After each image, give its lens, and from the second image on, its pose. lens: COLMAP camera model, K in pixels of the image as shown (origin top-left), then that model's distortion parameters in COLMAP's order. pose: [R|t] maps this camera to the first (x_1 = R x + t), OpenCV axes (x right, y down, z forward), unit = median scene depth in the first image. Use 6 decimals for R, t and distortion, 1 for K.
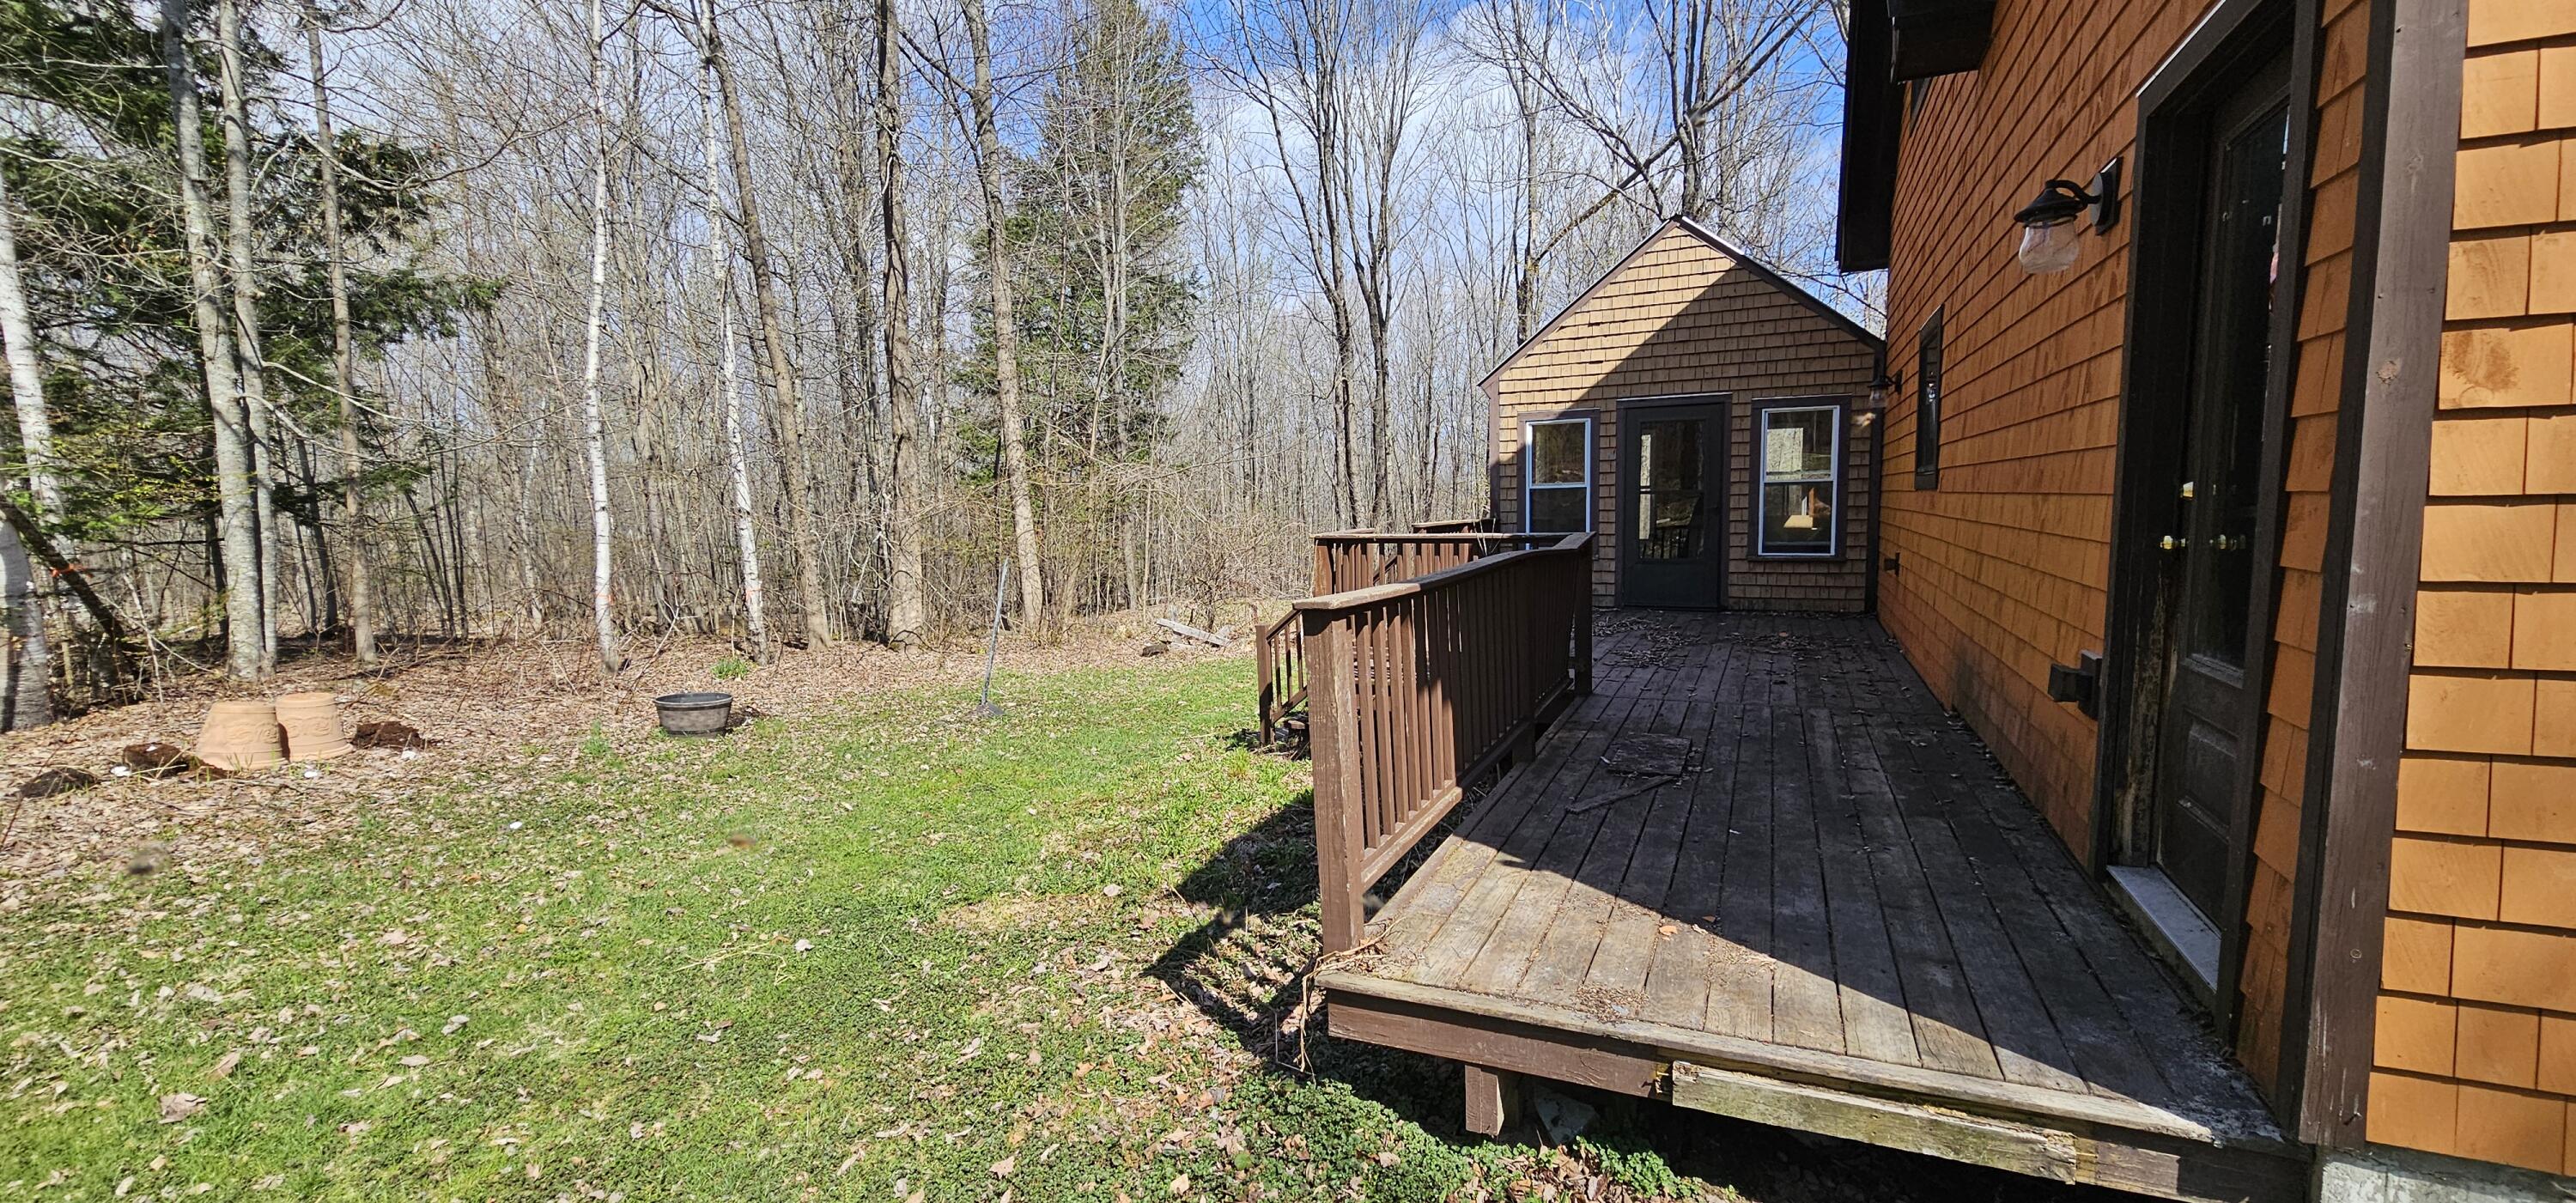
lens RADIAL K [[1053.2, 0, 1292.8], [0, 1053.2, 617.5], [0, 0, 1]] dist [0.013699, -0.000171]
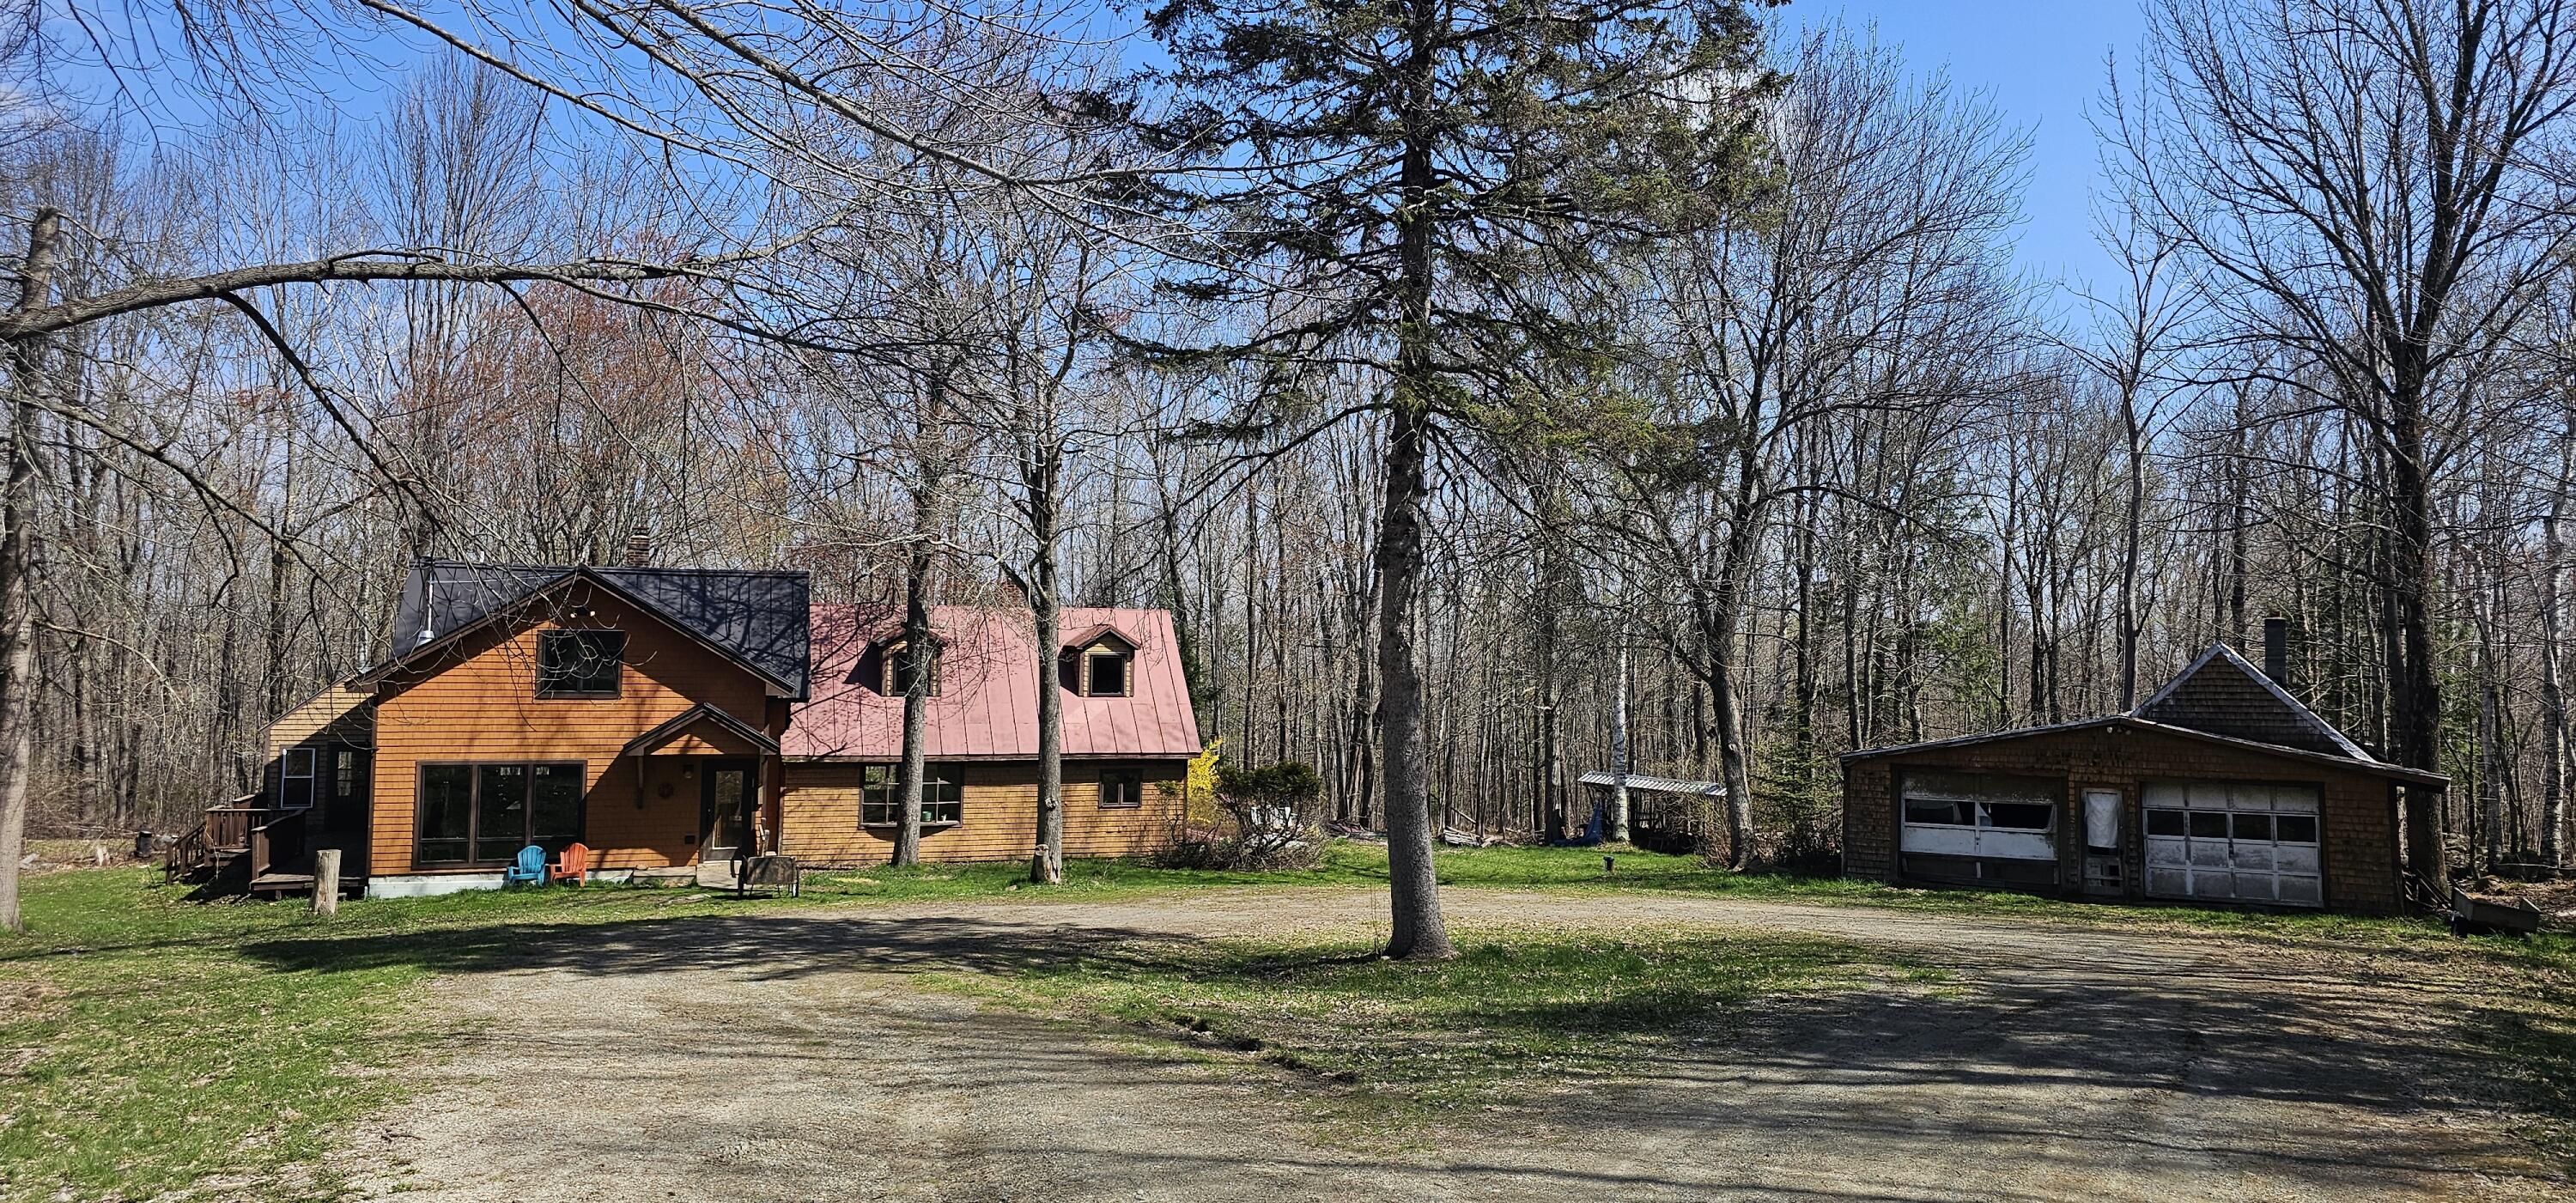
lens RADIAL K [[1731.7, 0, 1311.7], [0, 1731.7, 605.2], [0, 0, 1]] dist [0.038939, -0.026481]
pose [[0.727722, 0.053032, 0.683818, -0.792973], [0.039118, 0.992174, -0.118576, 0.042247], [-0.684755, 0.113040, 0.719953, -3.403340]]
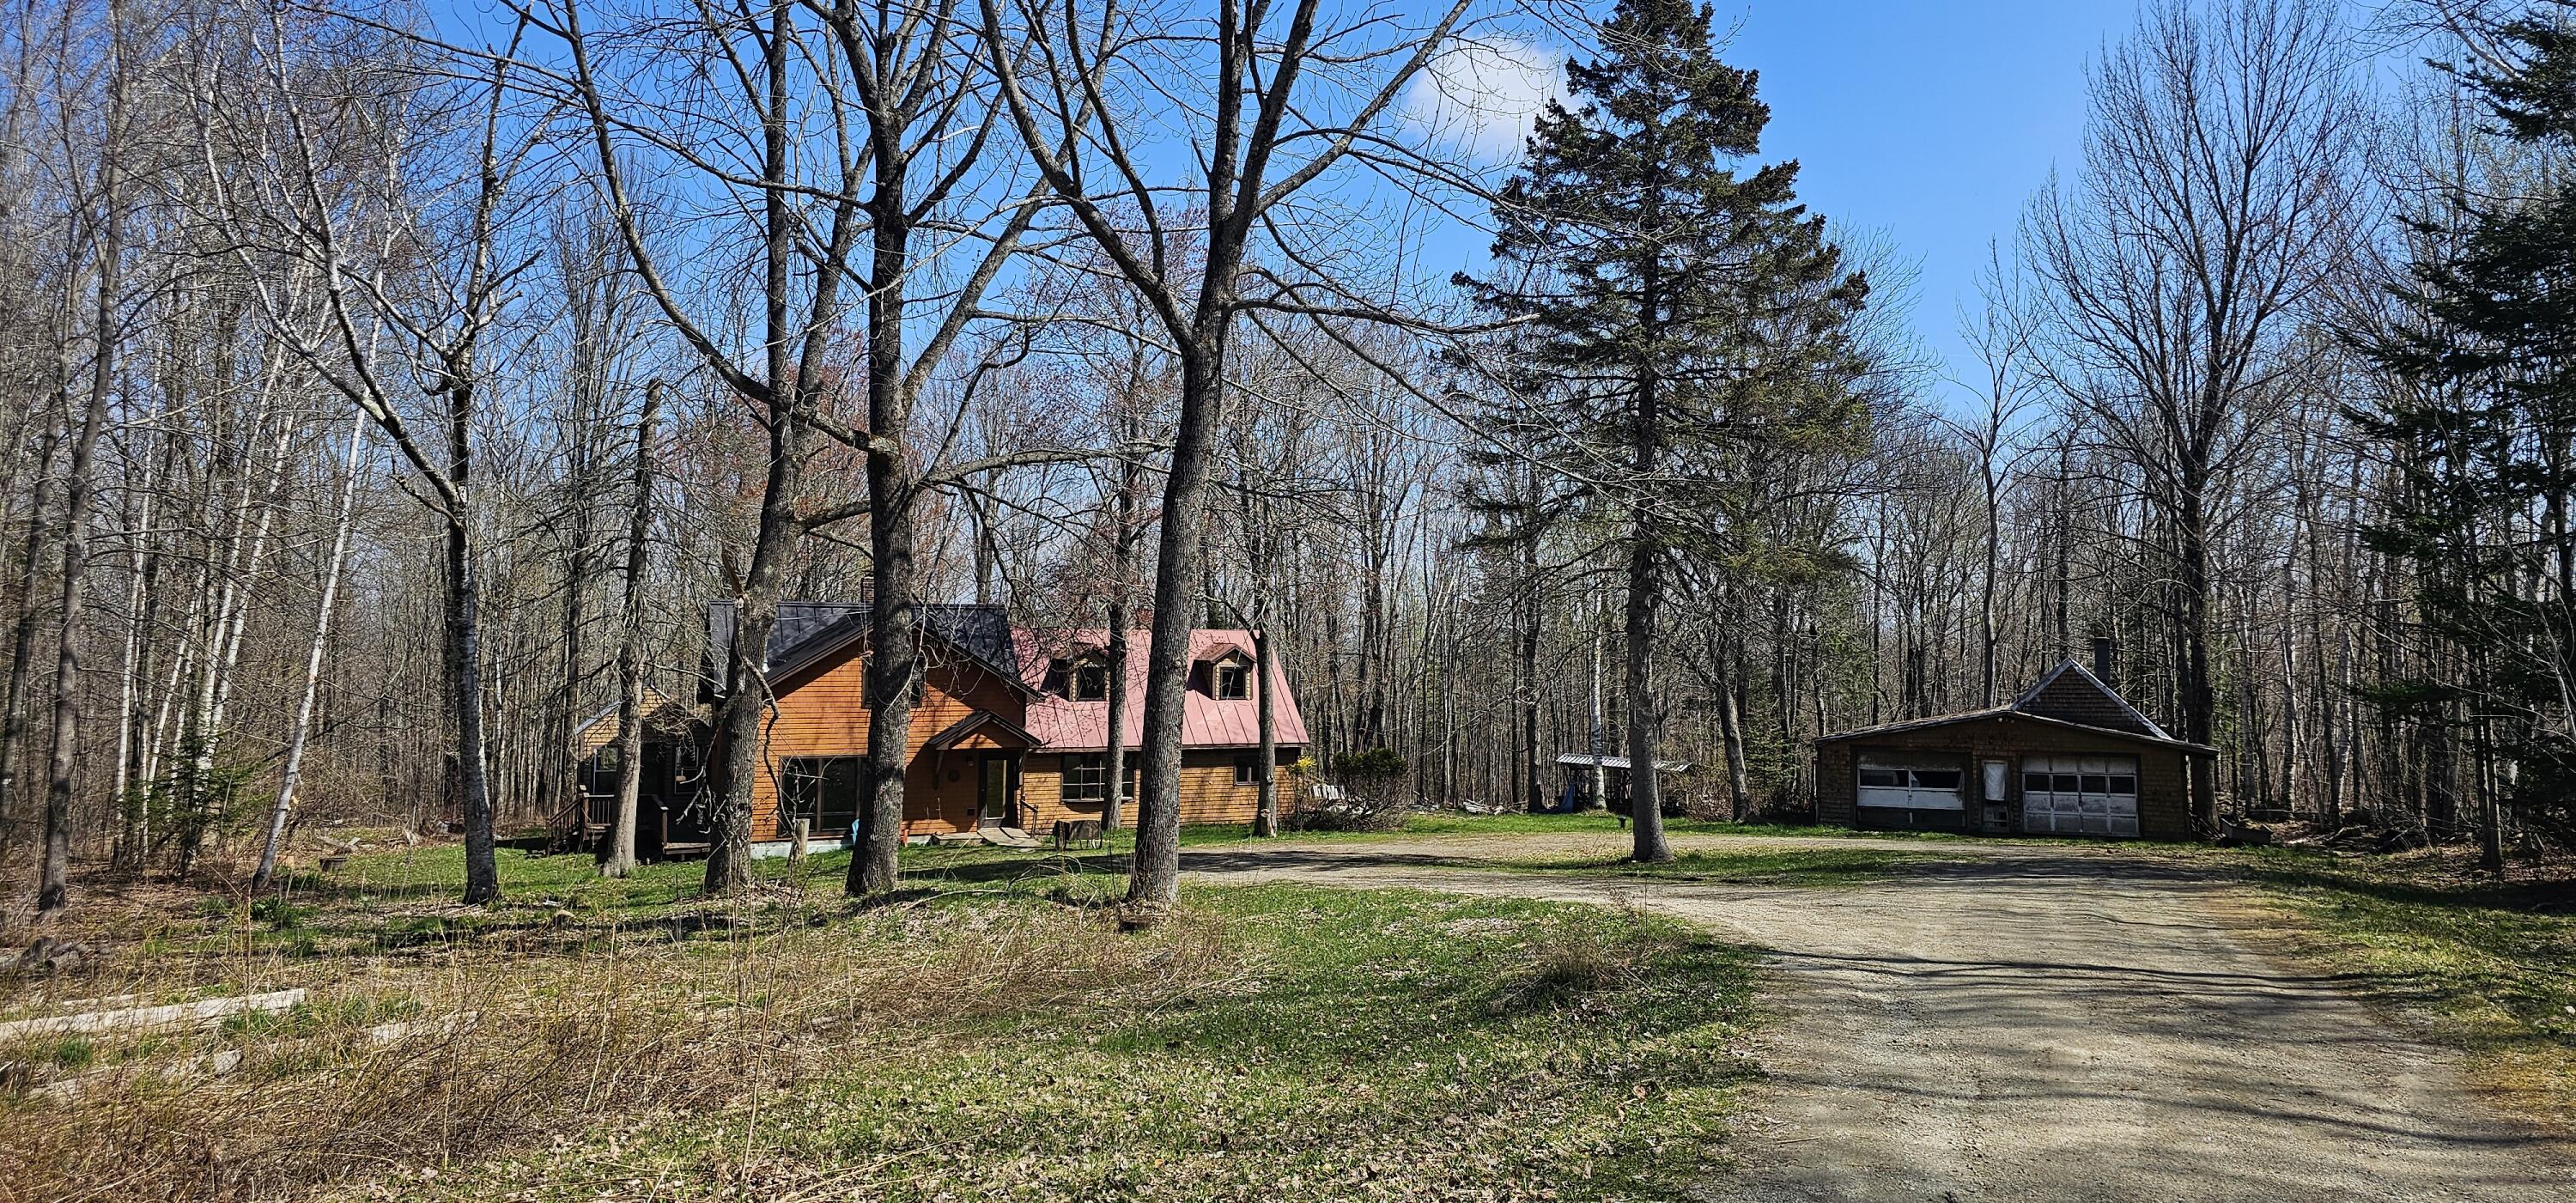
lens RADIAL K [[1731.7, 0, 1310.7], [0, 1731.7, 608.2], [0, 0, 1]] dist [0.038939, -0.026481]
pose [[0.659515, 0.043169, 0.750451, -2.162882], [0.054053, 0.993042, -0.104627, 0.038740], [-0.749746, 0.109567, 0.652592, -3.745770]]
